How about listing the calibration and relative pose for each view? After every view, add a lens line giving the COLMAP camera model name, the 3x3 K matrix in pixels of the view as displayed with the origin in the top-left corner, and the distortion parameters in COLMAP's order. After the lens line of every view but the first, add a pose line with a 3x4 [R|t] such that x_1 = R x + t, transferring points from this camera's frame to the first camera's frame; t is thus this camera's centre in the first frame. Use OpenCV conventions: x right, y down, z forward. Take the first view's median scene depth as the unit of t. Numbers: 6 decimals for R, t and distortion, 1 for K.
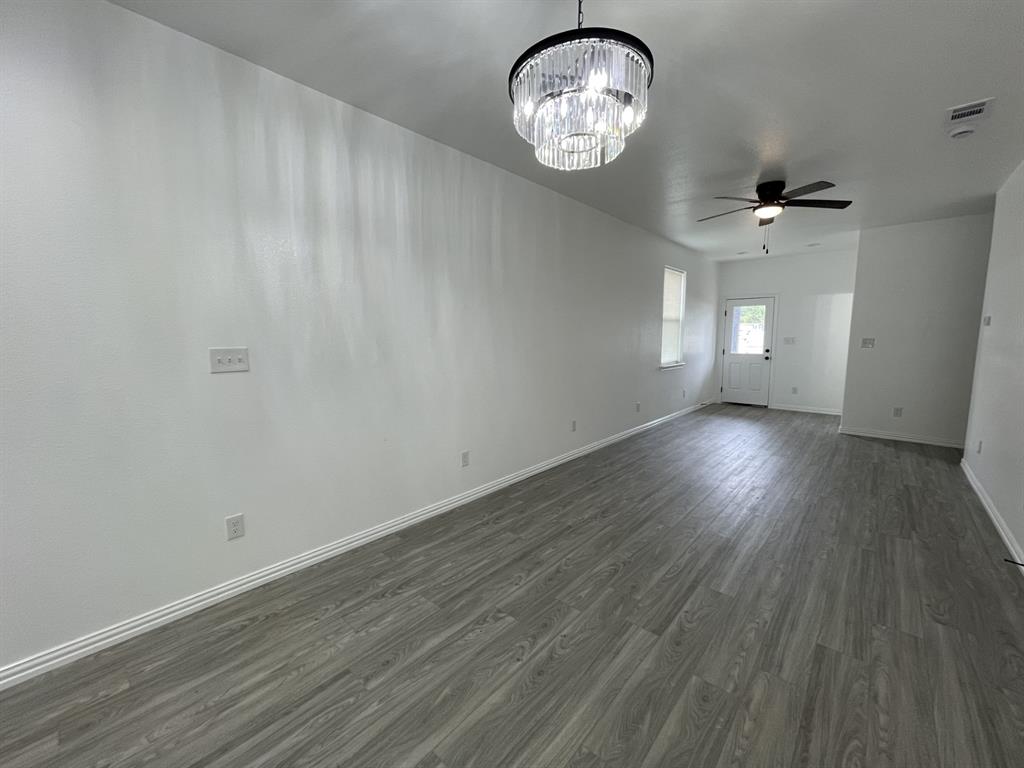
lens RADIAL K [[415.8, 0, 511.5], [0, 415.8, 384.0], [0, 0, 1]] dist [-0.001221, 0.000118]
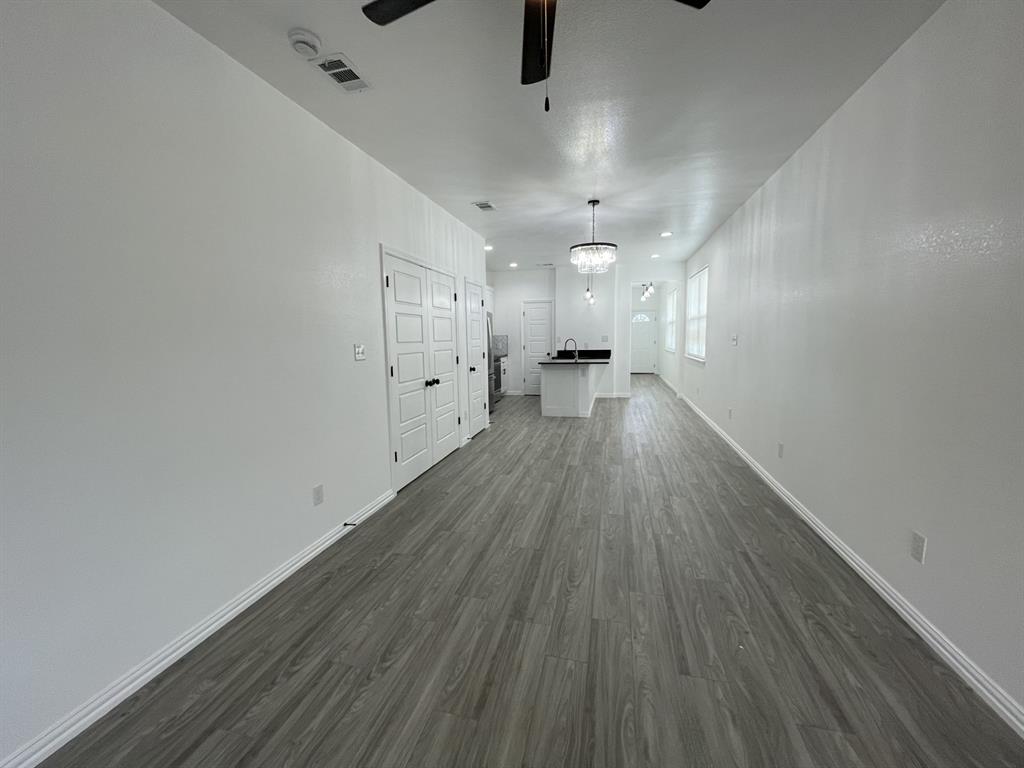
lens RADIAL K [[415.8, 0, 512.2], [0, 415.8, 383.0], [0, 0, 1]] dist [-0.001221, 0.000118]
pose [[-0.884479, 0.073180, -0.460805, 1.140510], [-0.035952, 0.973997, 0.223688, -0.229483], [0.465192, 0.214414, -0.858850, 1.876277]]
